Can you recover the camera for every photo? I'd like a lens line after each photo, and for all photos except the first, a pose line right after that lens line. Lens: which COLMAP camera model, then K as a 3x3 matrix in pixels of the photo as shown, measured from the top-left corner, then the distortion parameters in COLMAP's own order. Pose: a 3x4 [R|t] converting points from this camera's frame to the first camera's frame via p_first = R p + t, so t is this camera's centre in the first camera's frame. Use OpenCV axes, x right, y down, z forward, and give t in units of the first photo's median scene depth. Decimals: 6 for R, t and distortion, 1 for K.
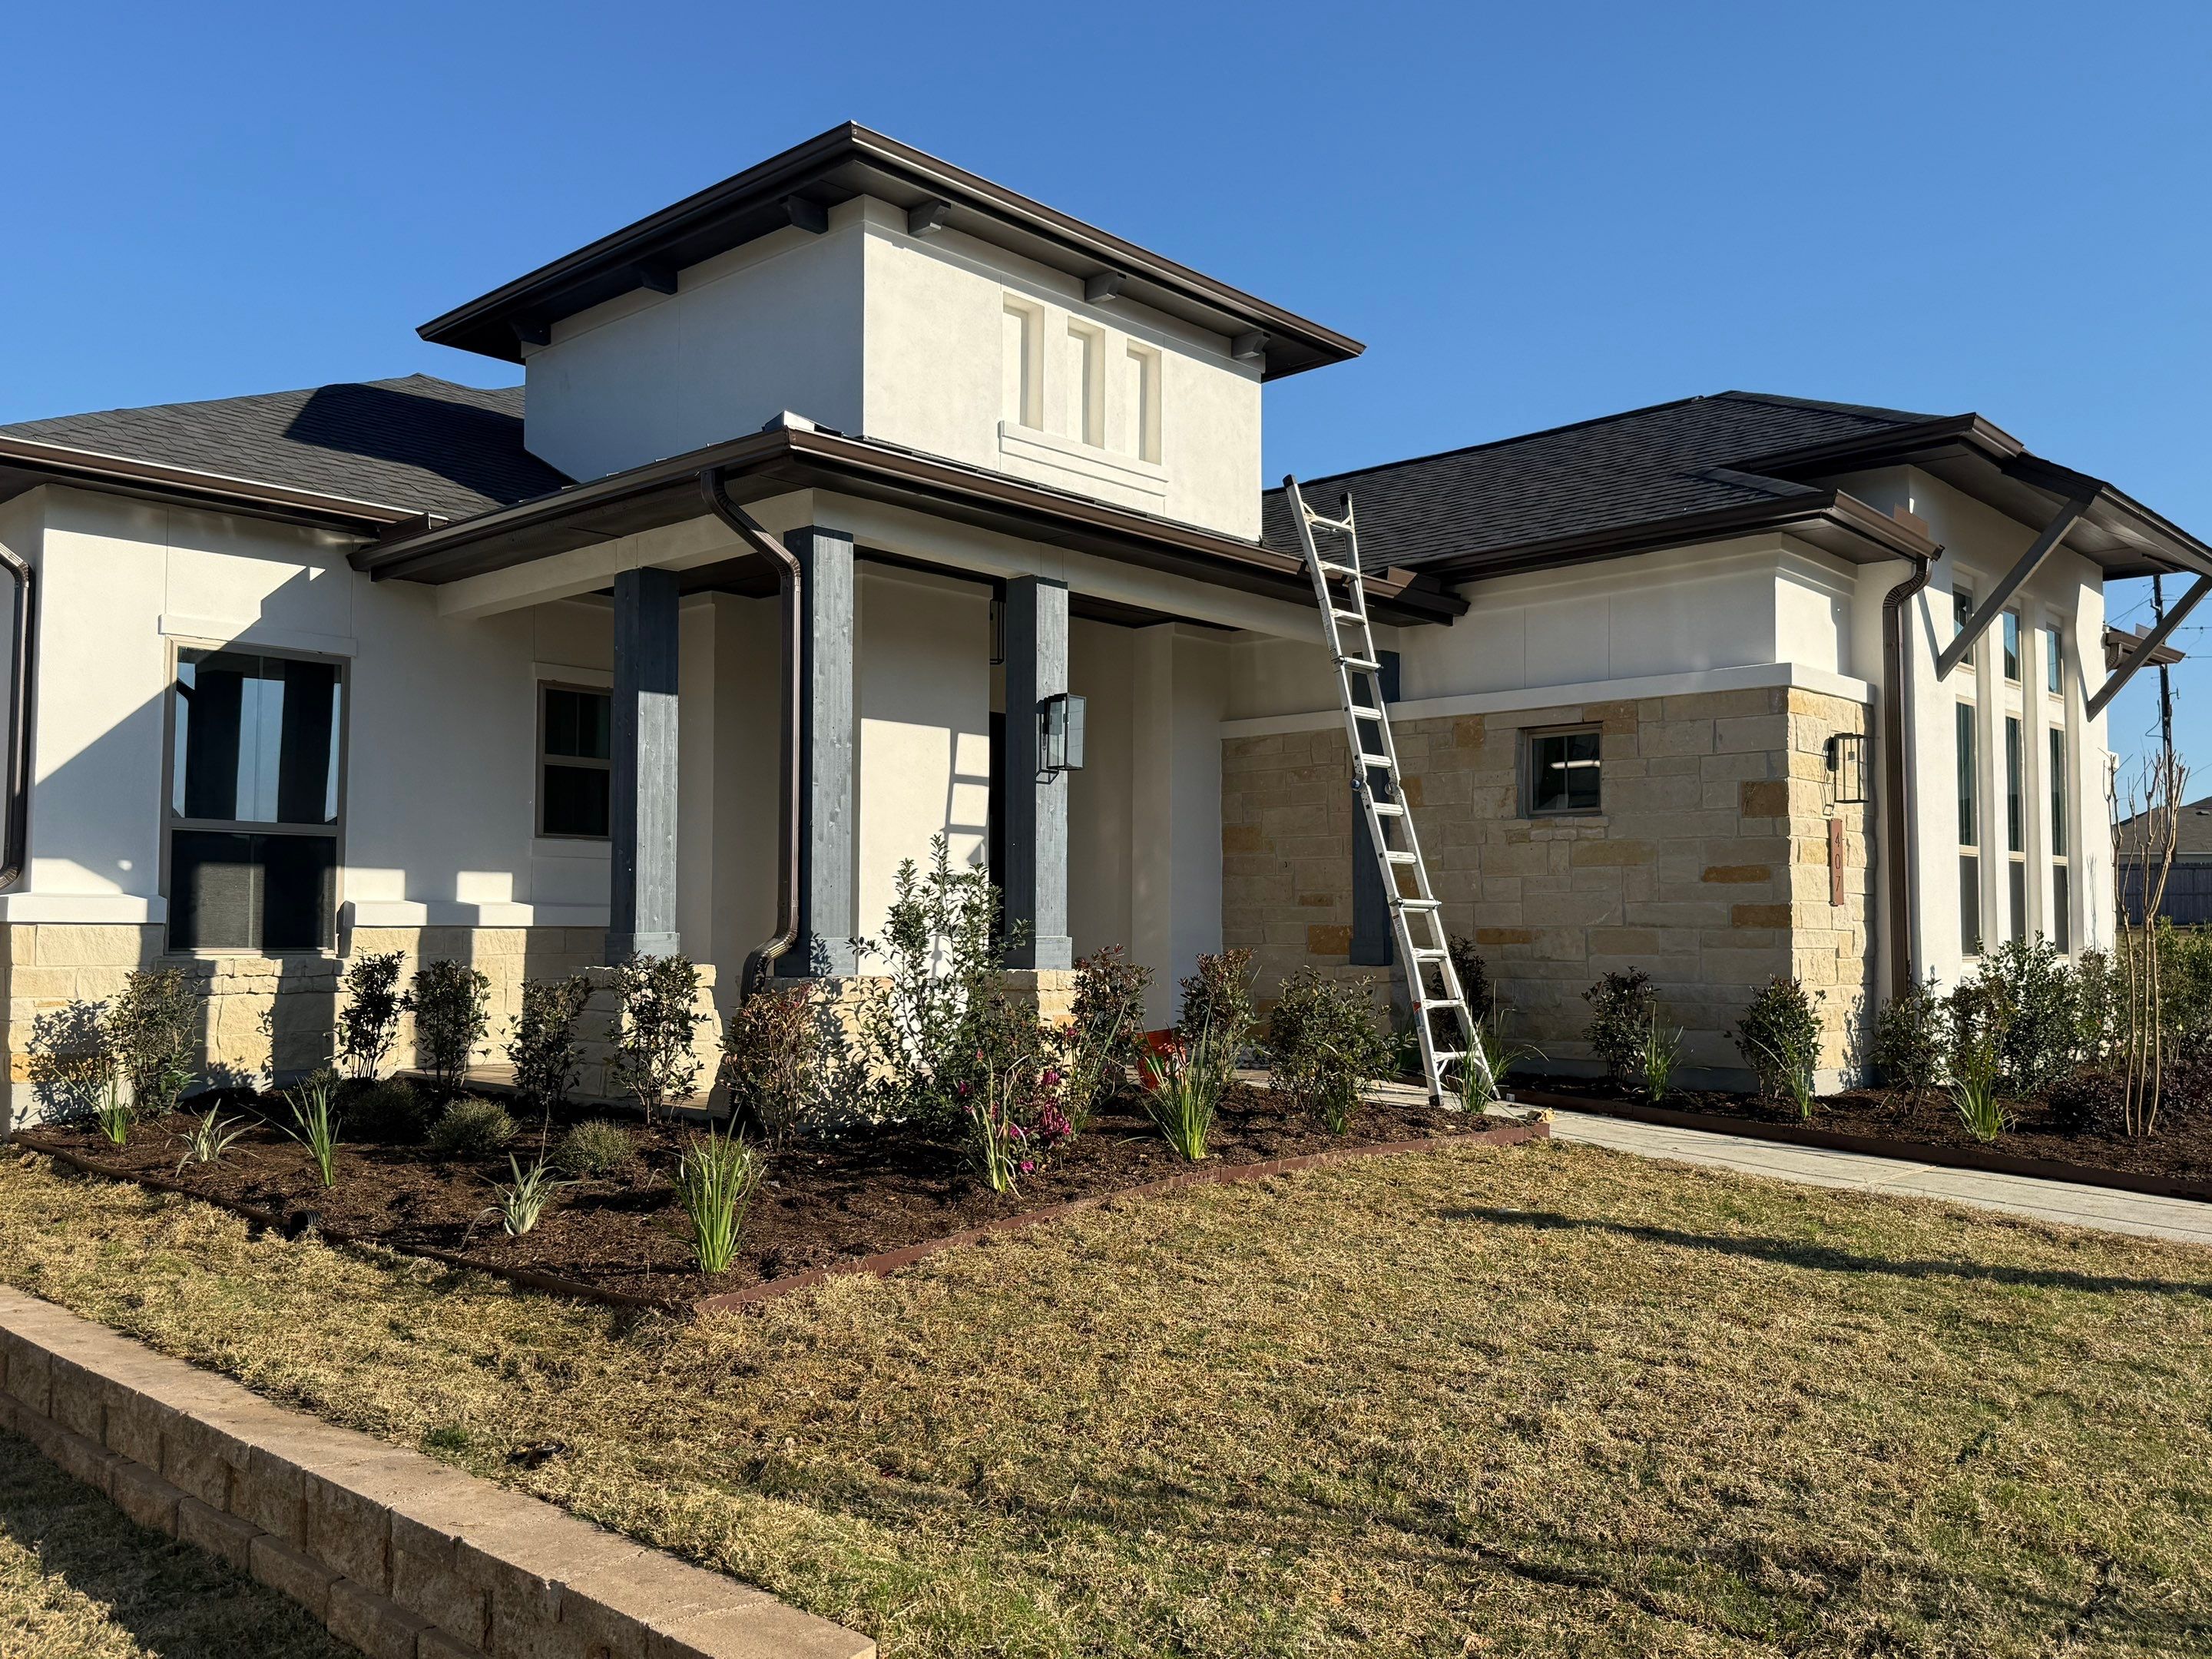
lens RADIAL K [[1790.6, 0, 1104.9], [0, 1790.6, 879.7], [0, 0, 1]] dist [0.077145, 0.000344]
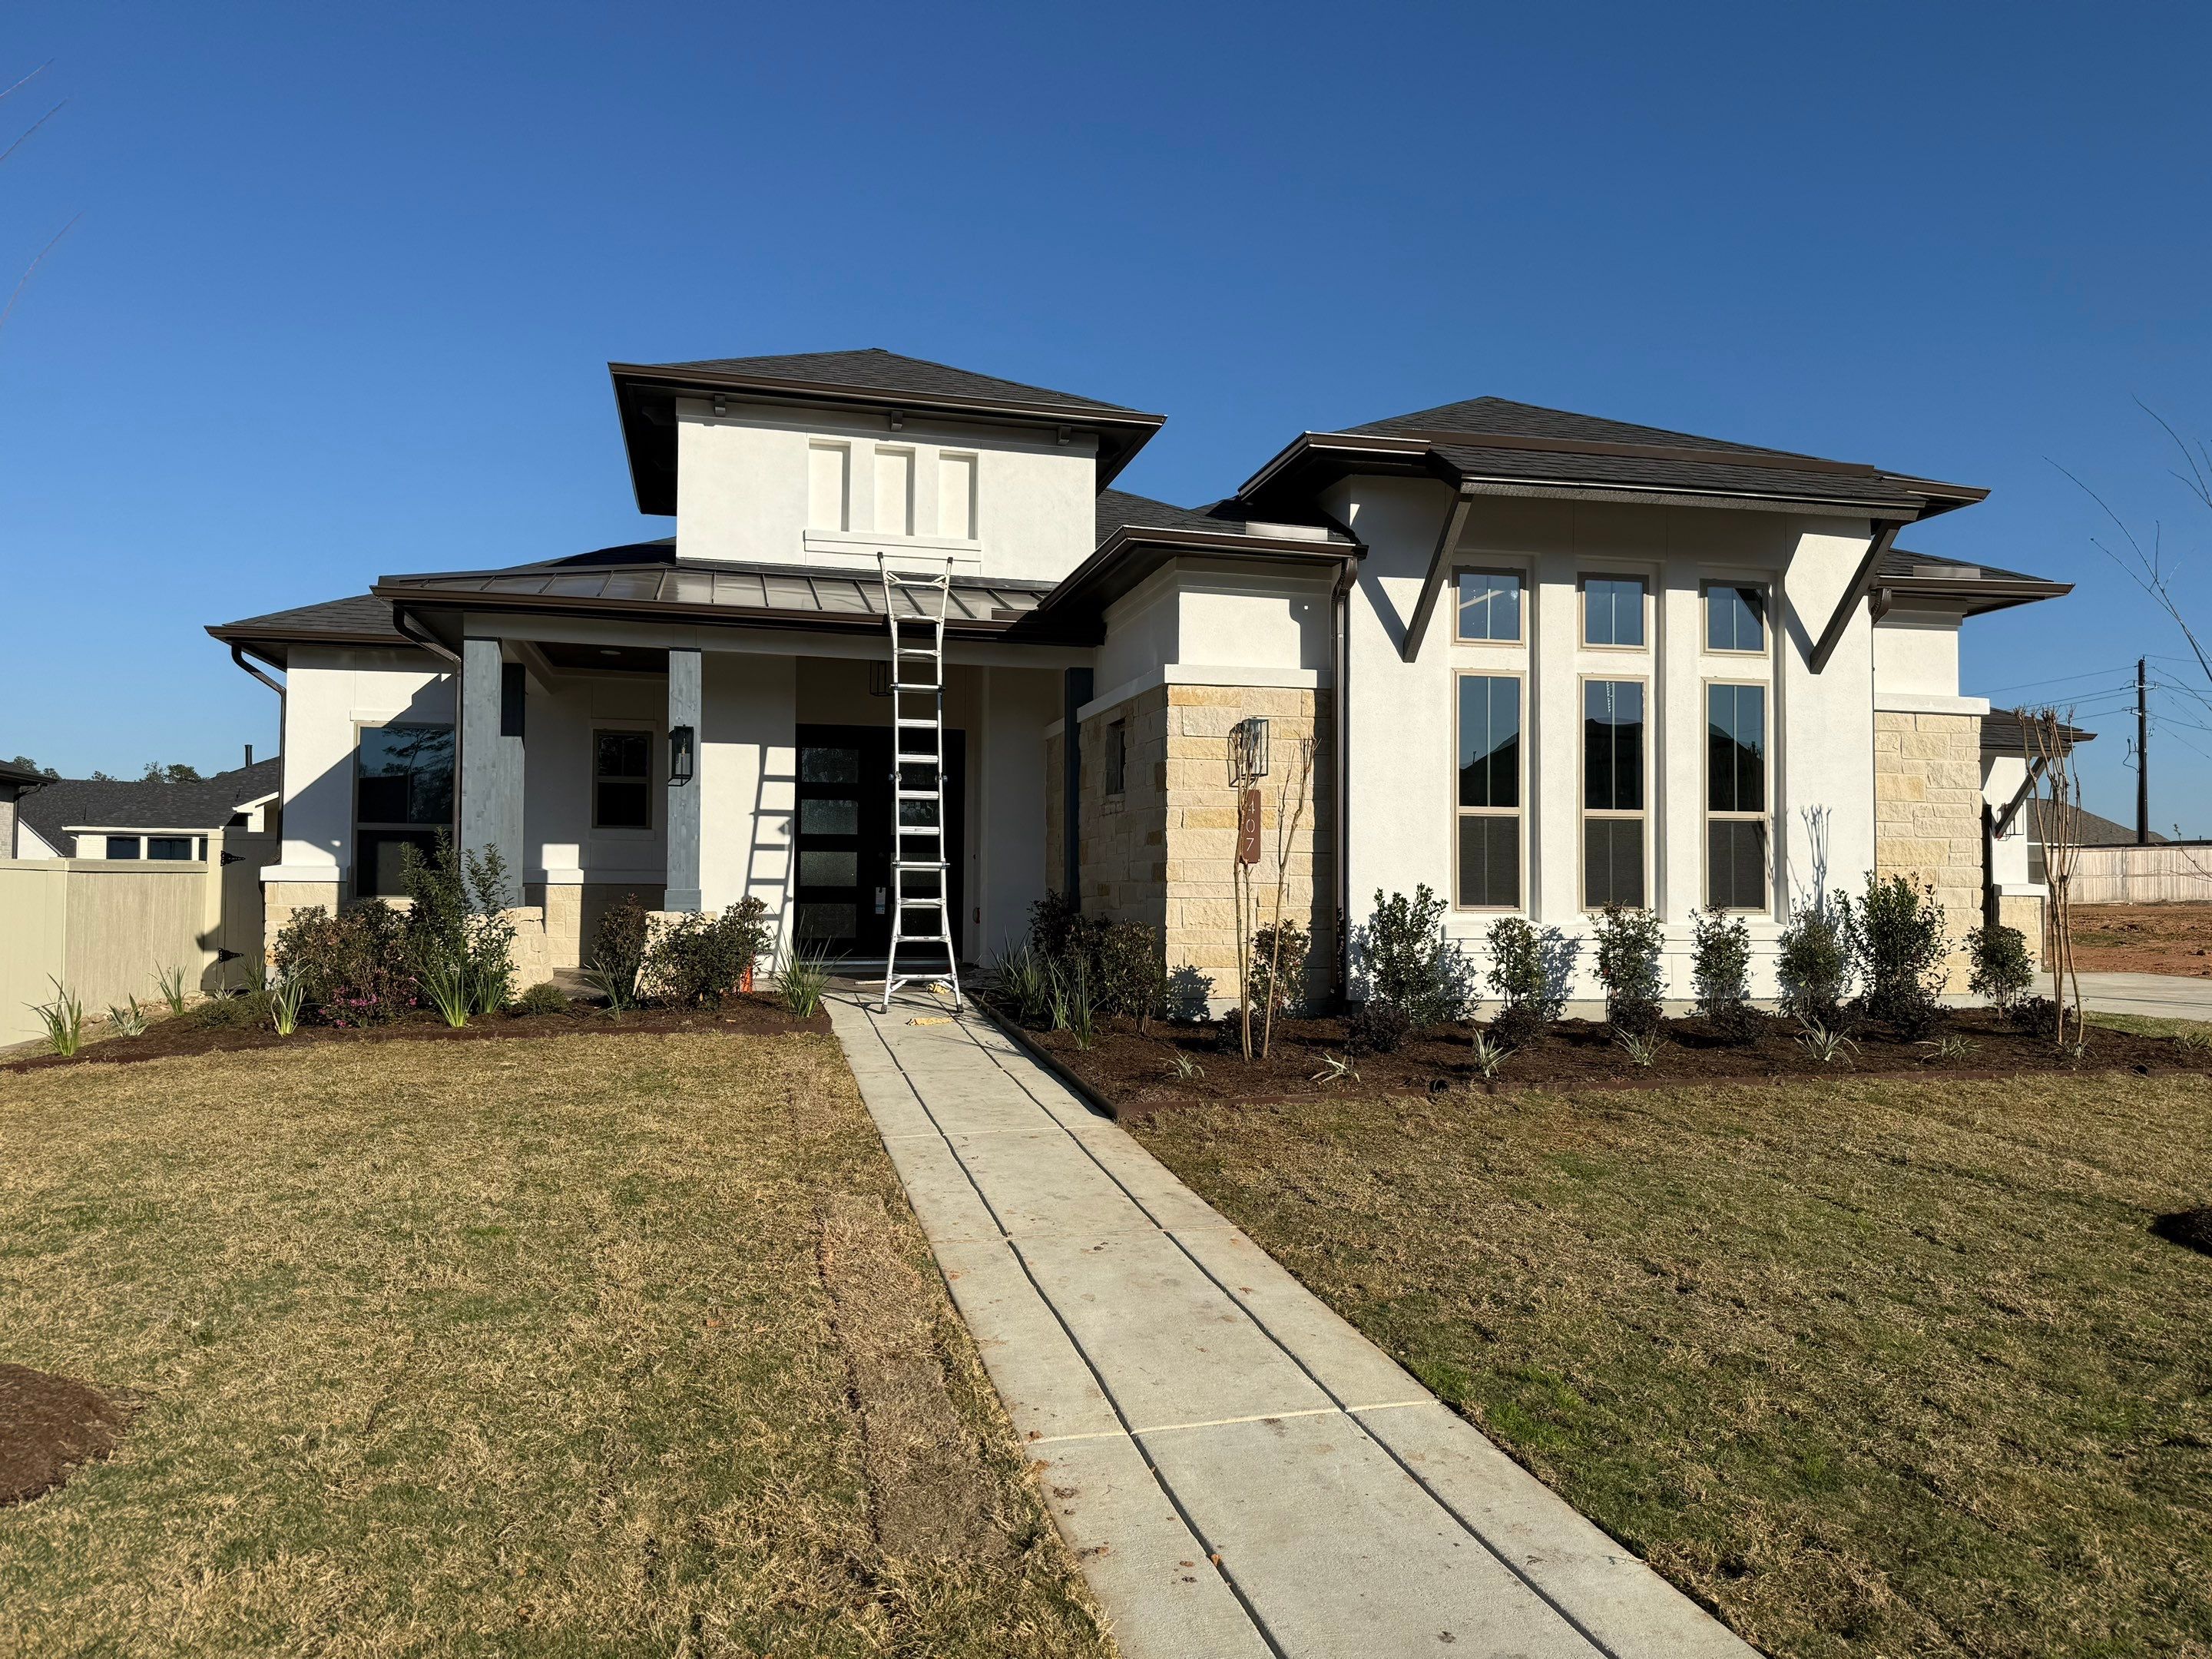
lens RADIAL K [[1537.9, 0, 1114.8], [0, 1537.9, 837.1], [0, 0, 1]] dist [0.170746, -0.332125]
pose [[0.830911, -0.017499, -0.556130, 0.920090], [0.011886, 0.999835, -0.013701, 0.010133], [0.556279, 0.004774, 0.830982, 0.126024]]
